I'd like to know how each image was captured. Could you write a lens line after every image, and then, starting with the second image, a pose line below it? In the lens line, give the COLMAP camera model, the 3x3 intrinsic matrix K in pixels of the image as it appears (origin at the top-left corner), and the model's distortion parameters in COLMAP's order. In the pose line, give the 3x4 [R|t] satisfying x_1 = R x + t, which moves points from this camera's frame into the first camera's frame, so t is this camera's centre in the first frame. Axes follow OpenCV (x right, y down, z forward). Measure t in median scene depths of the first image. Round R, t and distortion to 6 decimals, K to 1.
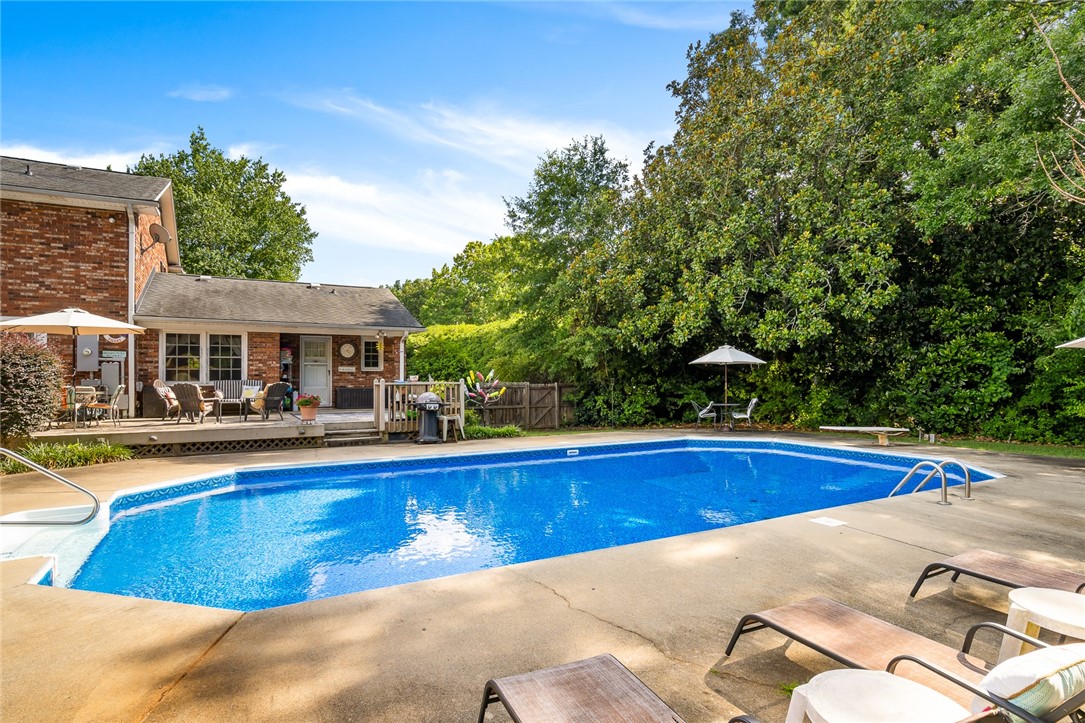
lens RADIAL K [[536.1, 0, 541.9], [0, 536.1, 360.3], [0, 0, 1]] dist [0.003105, 0.000511]
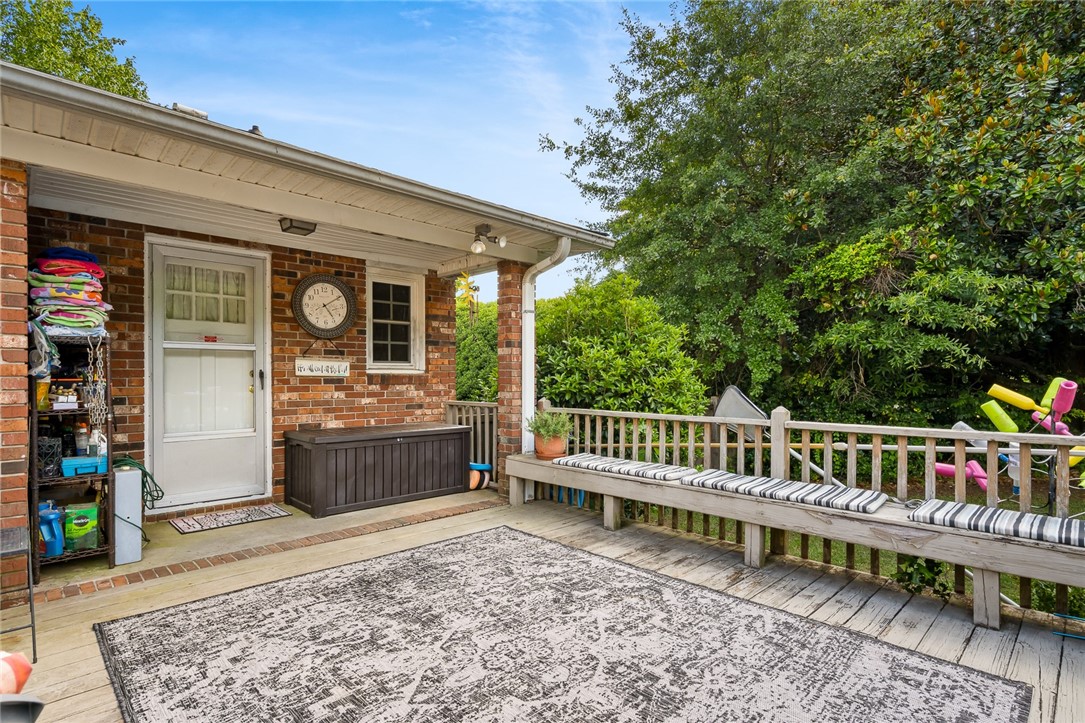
lens RADIAL K [[536.1, 0, 543.5], [0, 536.1, 371.4], [0, 0, 1]] dist [0.003105, 0.000511]
pose [[0.970524, -0.000550, 0.241005, -0.318642], [-0.003010, 0.999892, 0.014400, 0.014005], [-0.240987, -0.014701, 0.970417, 0.686223]]
